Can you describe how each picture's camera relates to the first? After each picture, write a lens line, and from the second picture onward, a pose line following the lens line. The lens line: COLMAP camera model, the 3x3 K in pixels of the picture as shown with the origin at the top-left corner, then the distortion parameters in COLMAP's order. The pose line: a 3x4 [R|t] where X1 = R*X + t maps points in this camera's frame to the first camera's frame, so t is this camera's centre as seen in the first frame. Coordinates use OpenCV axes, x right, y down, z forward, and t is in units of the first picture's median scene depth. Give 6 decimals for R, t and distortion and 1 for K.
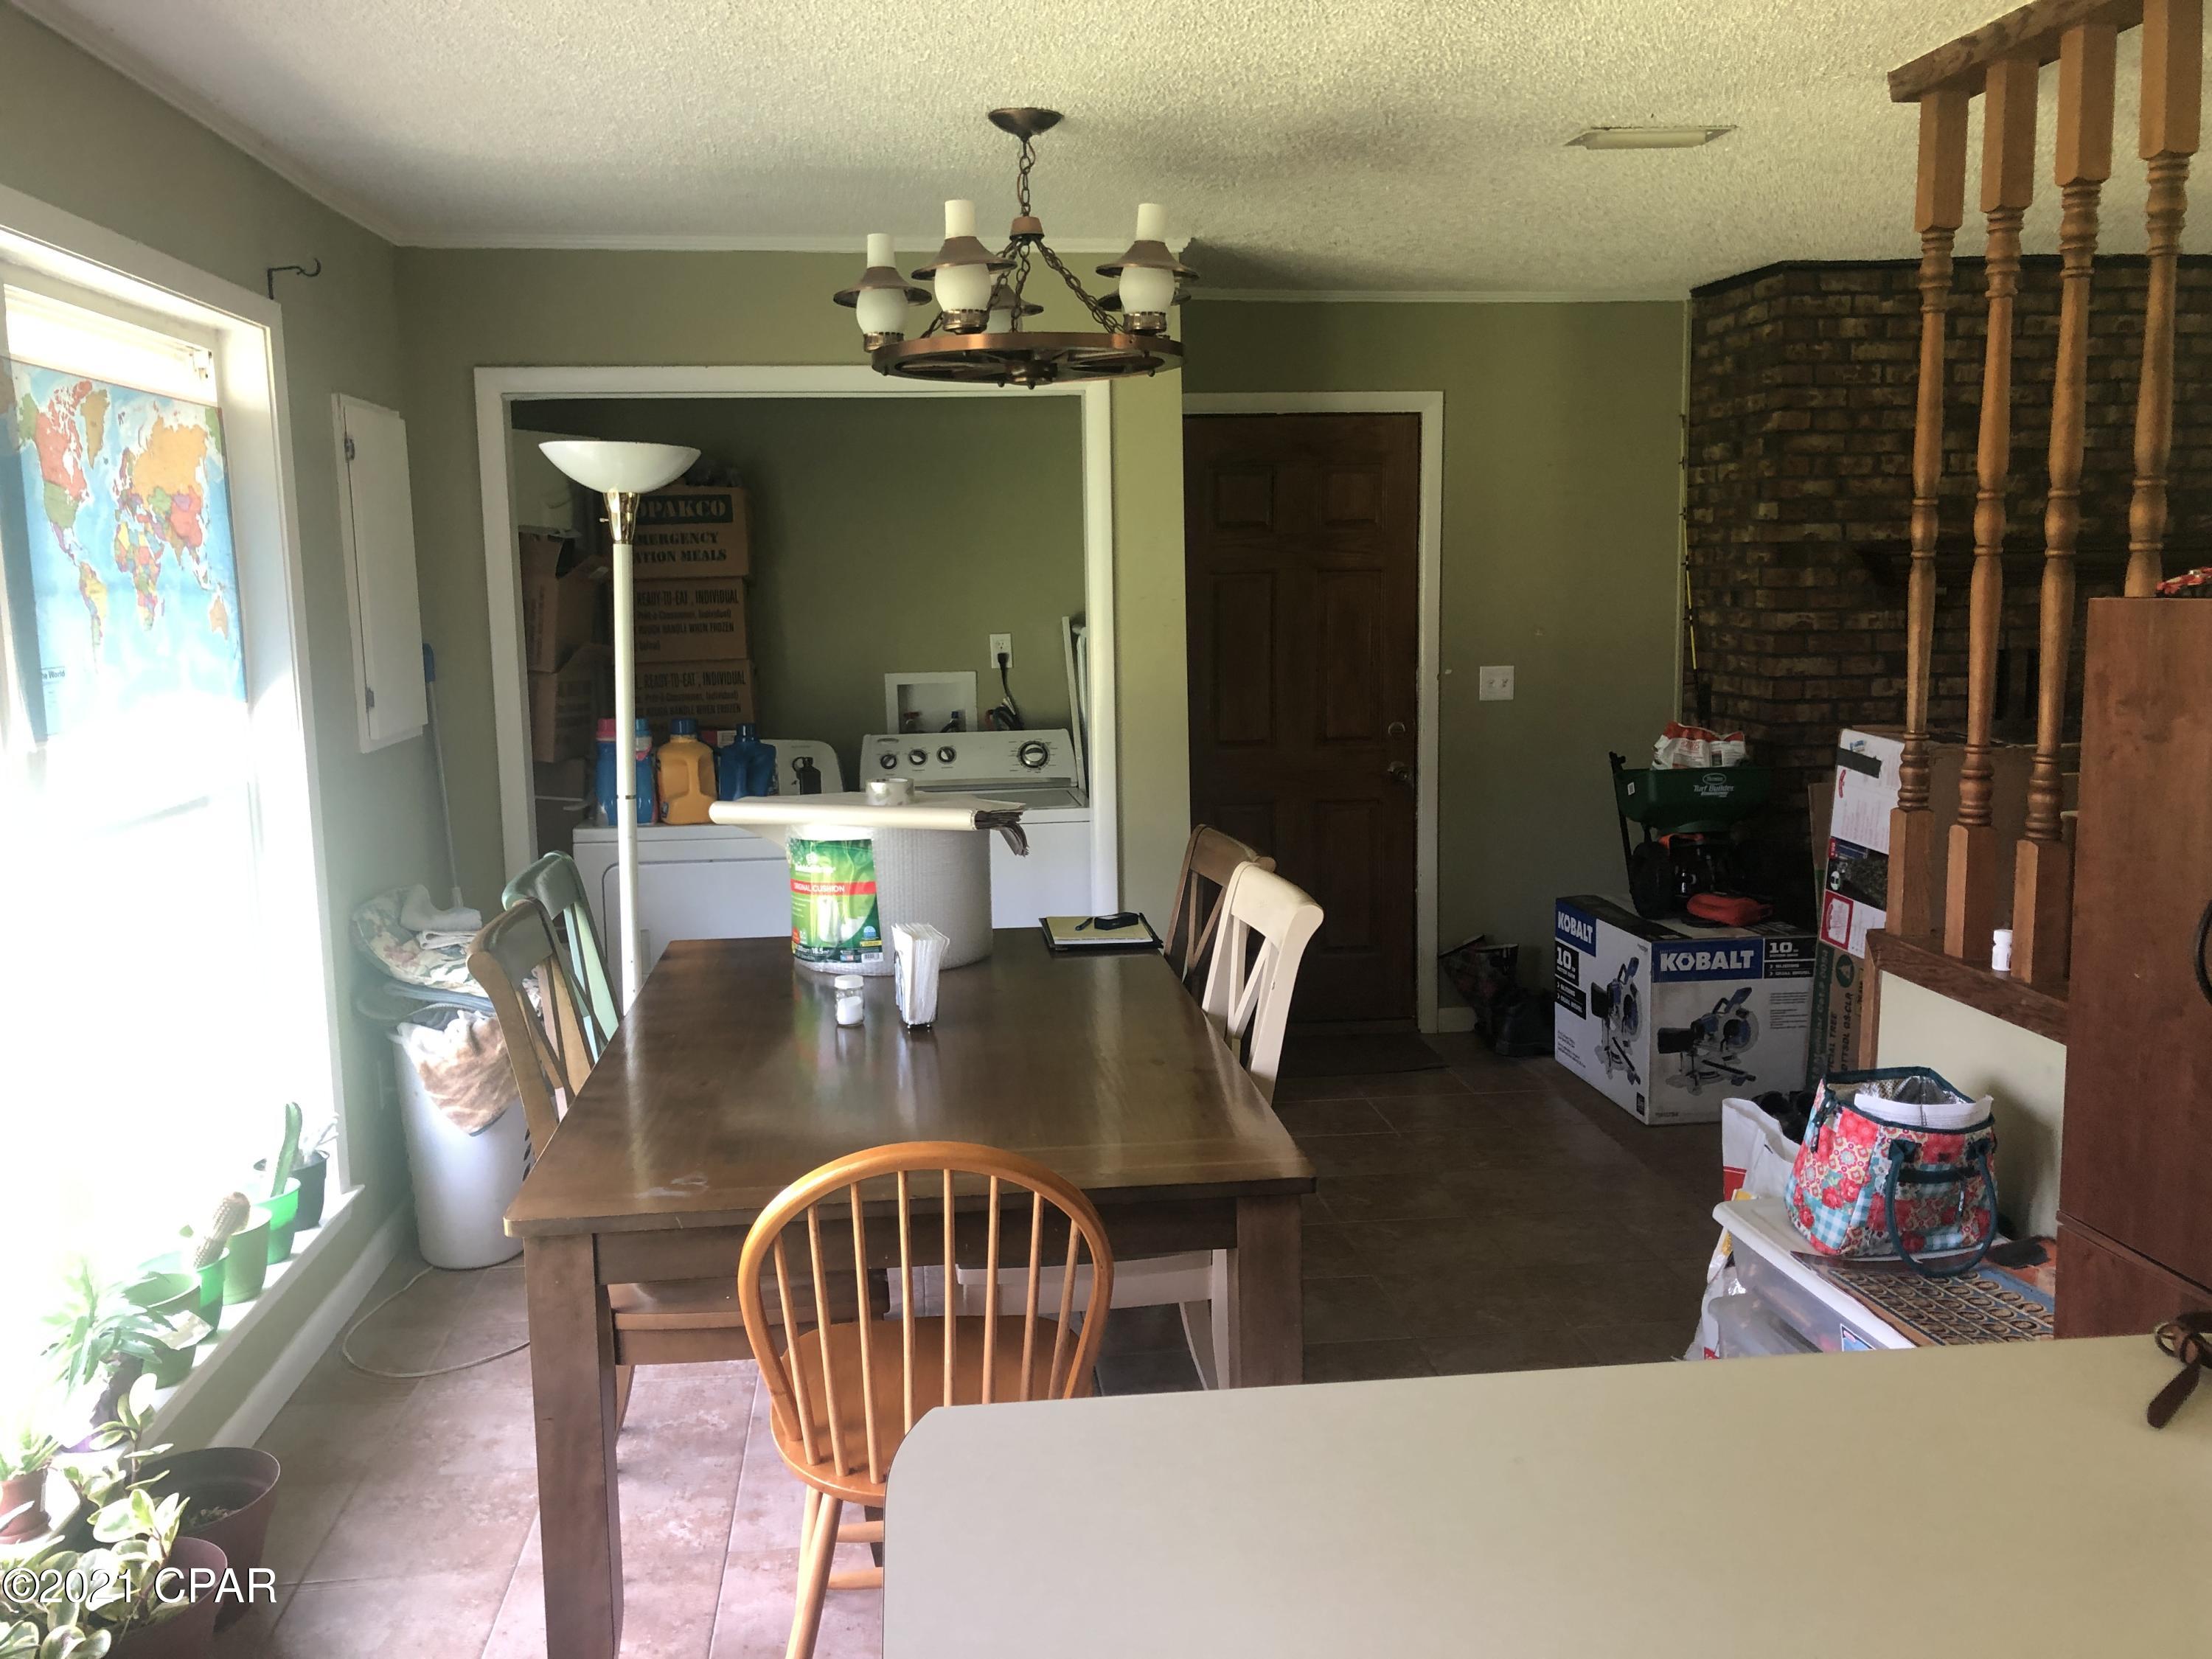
lens RADIAL K [[1819.8, 0, 1105.6], [0, 1819.8, 814.3], [0, 0, 1]] dist [0.011470, -0.008277]
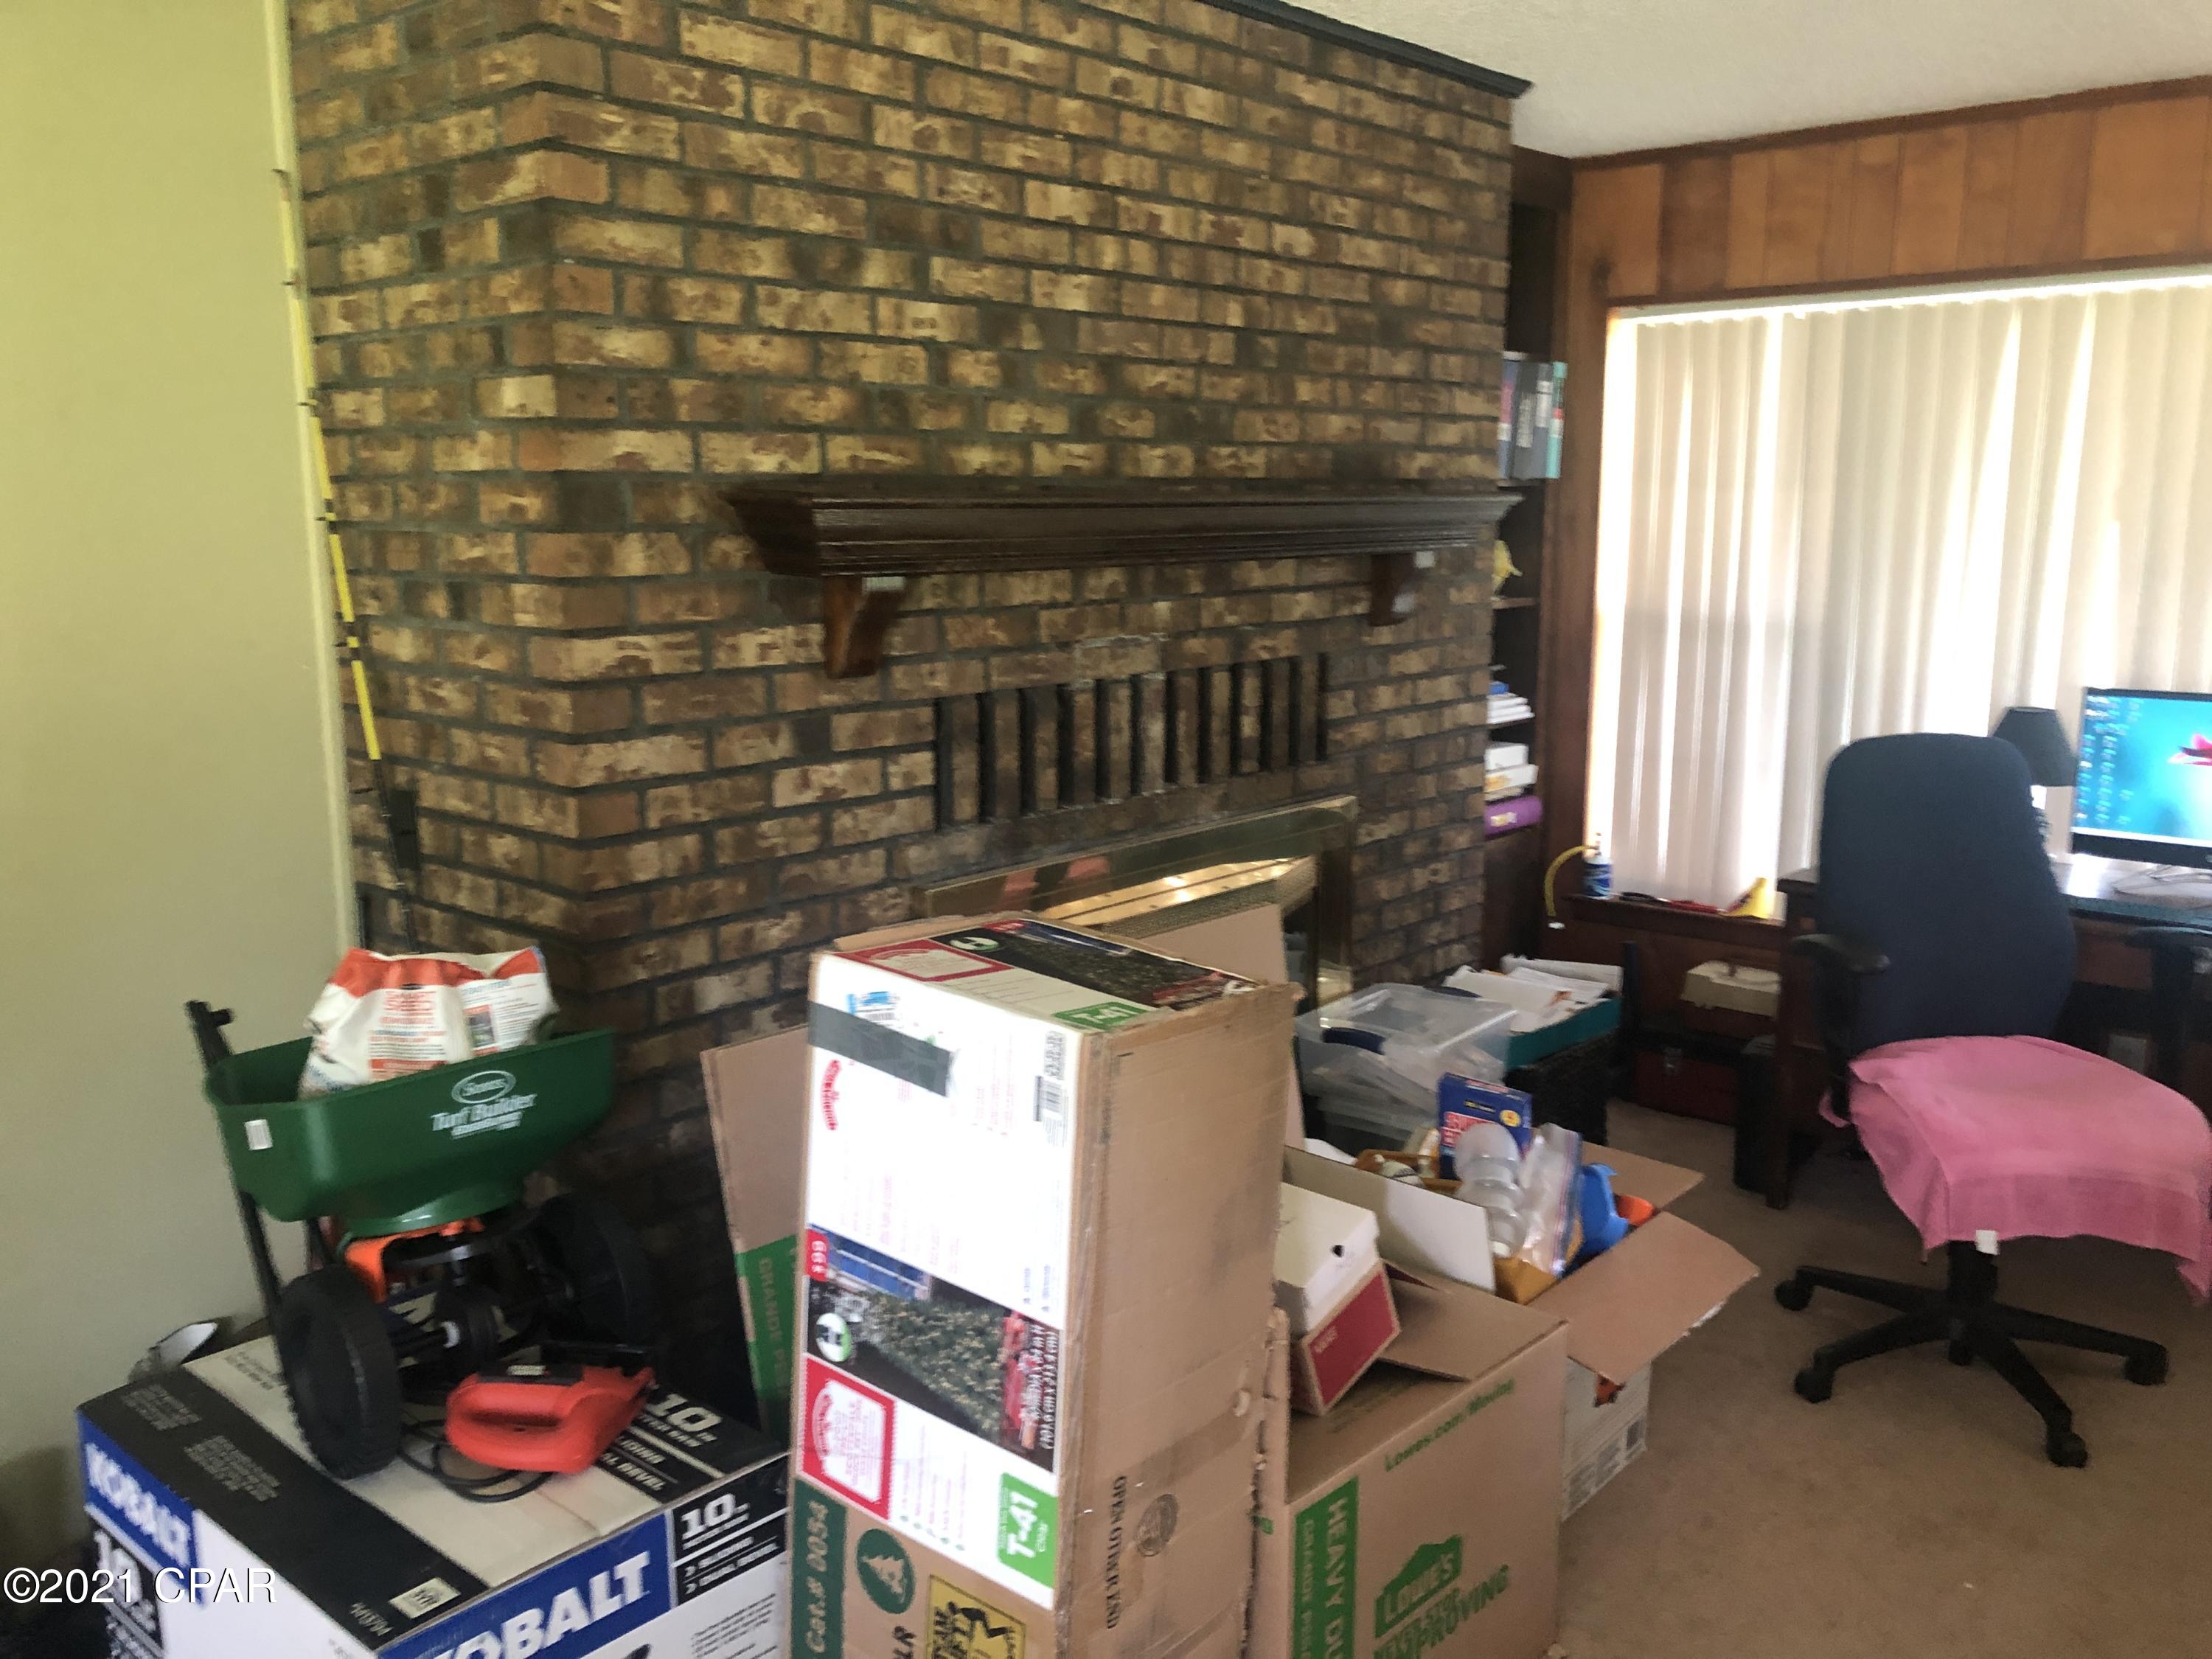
lens RADIAL K [[1819.8, 0, 1112.0], [0, 1819.8, 813.2], [0, 0, 1]] dist [0.011470, -0.008277]
pose [[0.742500, -0.099921, 0.662351, 0.176418], [0.079738, 0.994965, 0.060712, -0.086157], [-0.665083, 0.007736, 0.746729, 0.599967]]
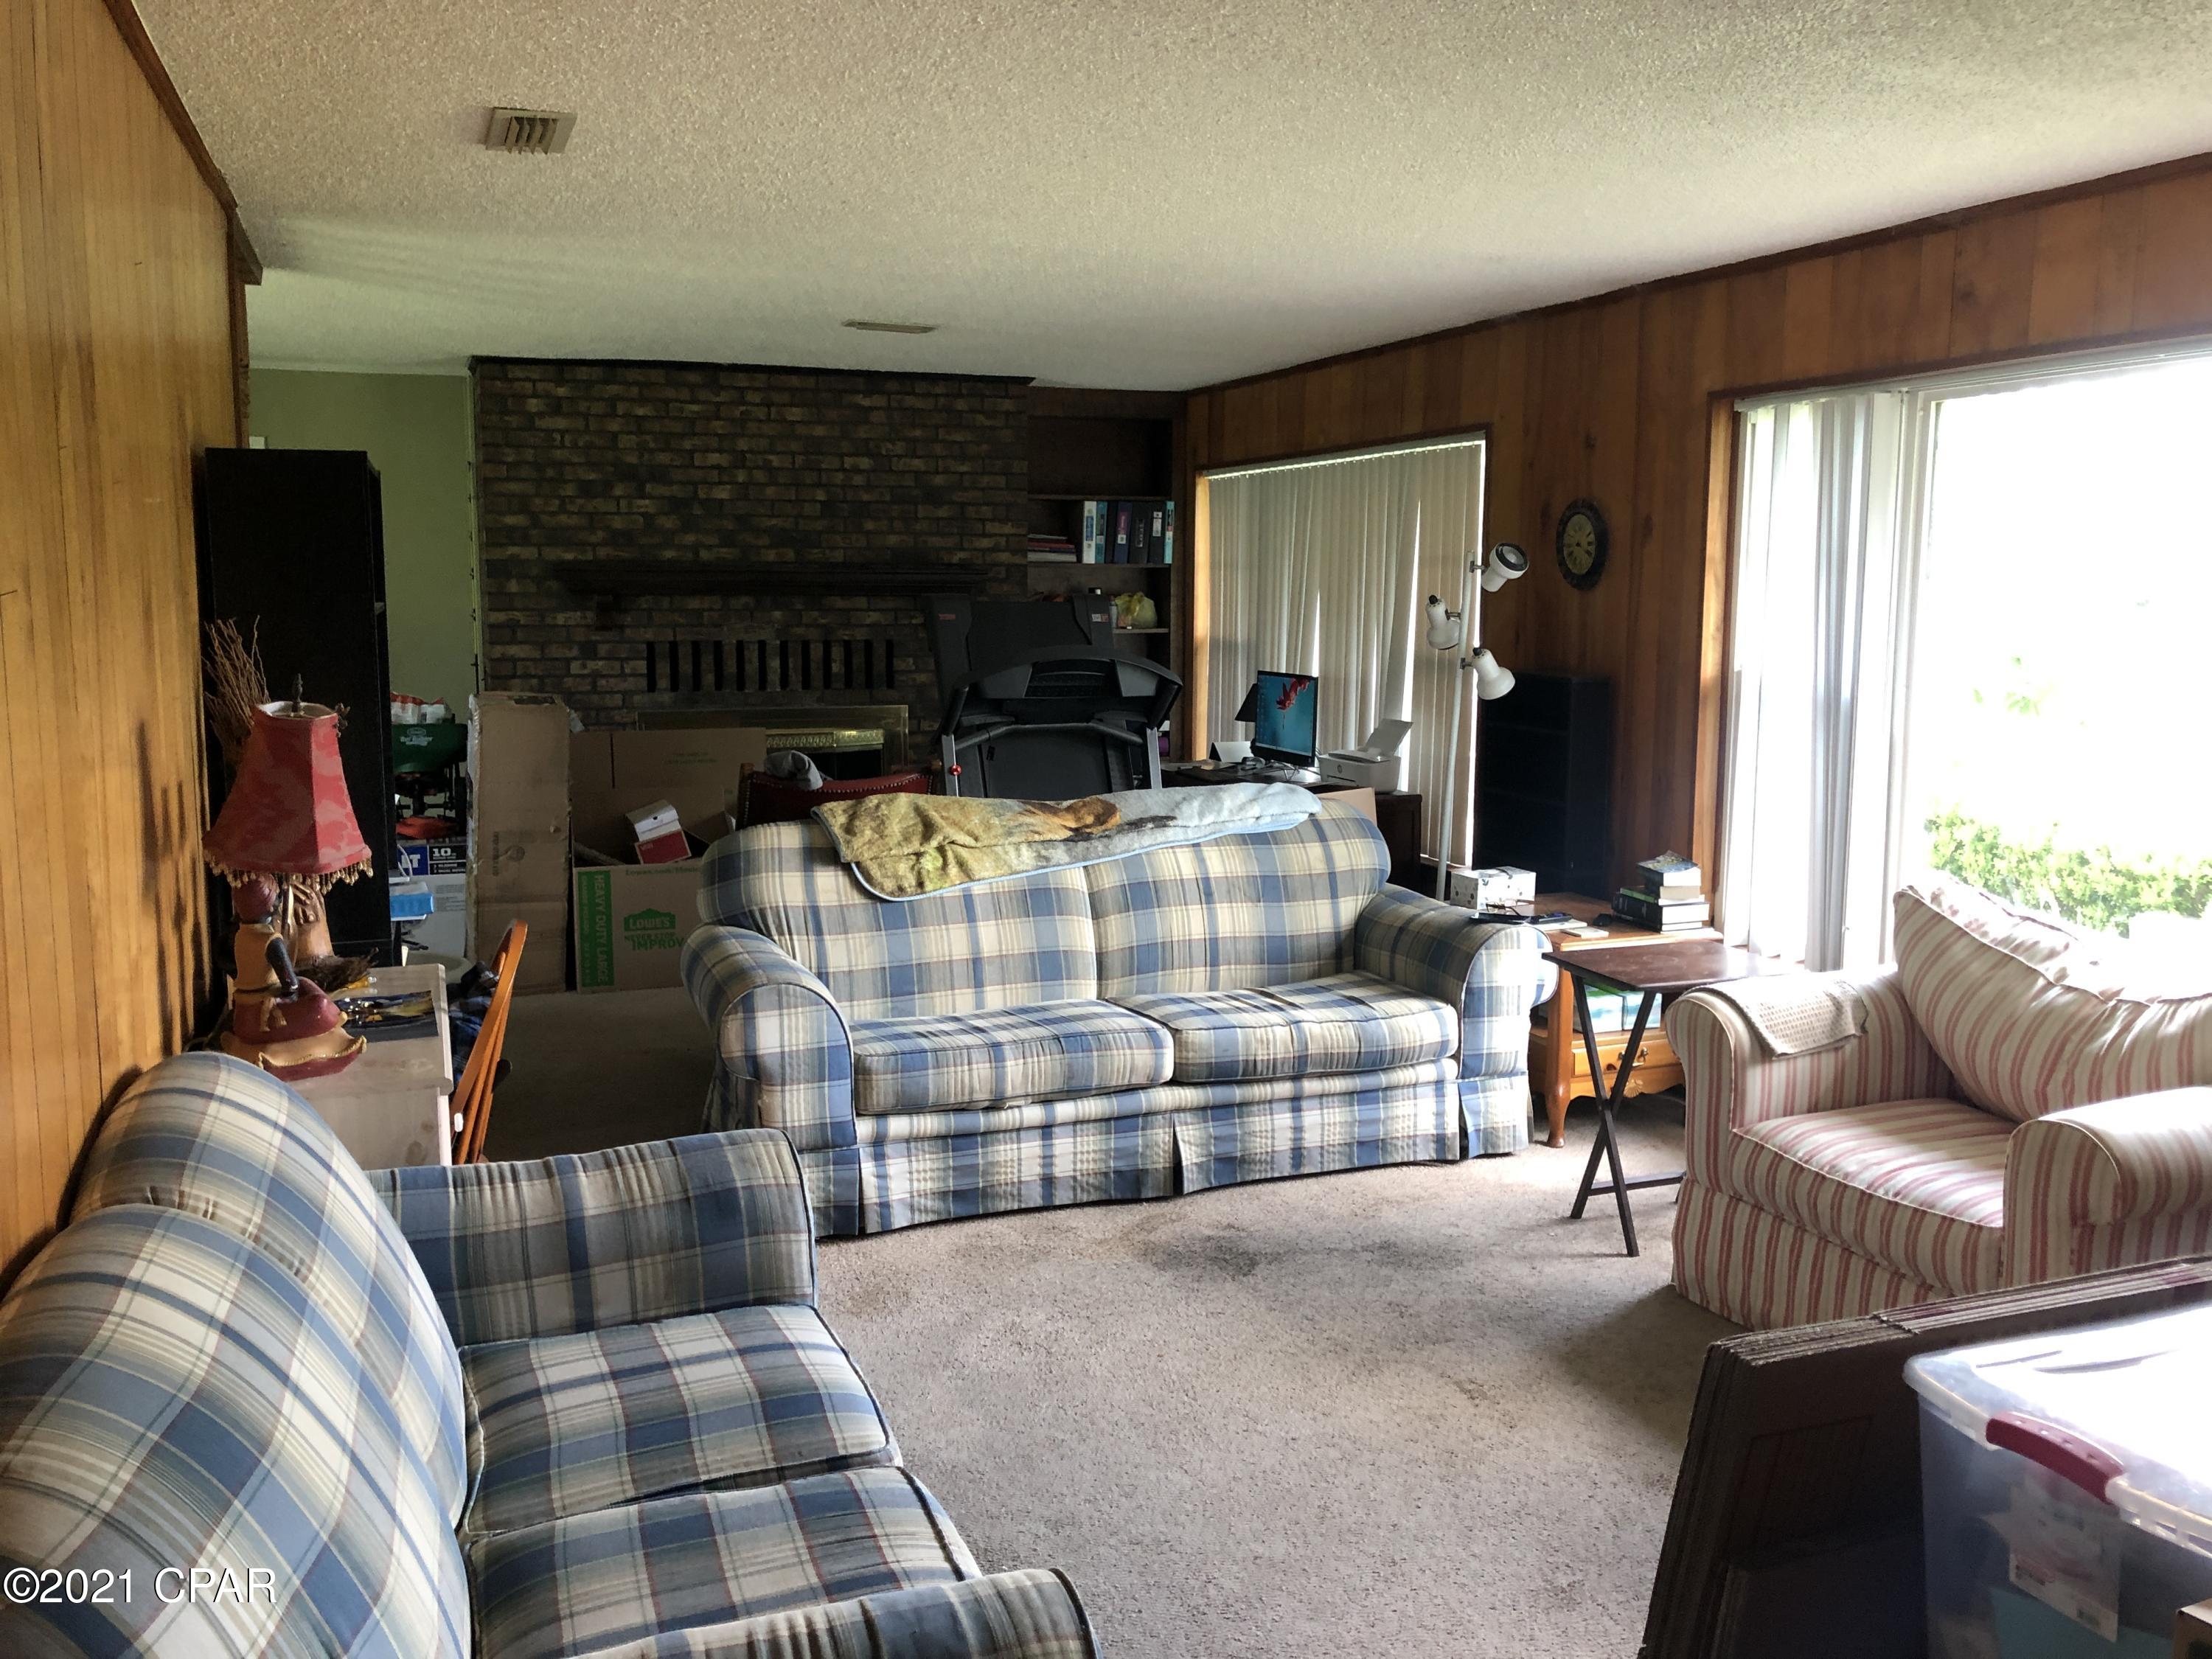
lens RADIAL K [[1819.8, 0, 1102.9], [0, 1819.8, 788.4], [0, 0, 1]] dist [0.011470, -0.008277]
pose [[0.969272, -0.005889, 0.245921, 0.476558], [0.011144, 0.999738, -0.019985, 0.053489], [-0.245739, 0.022111, 0.969084, -0.424213]]
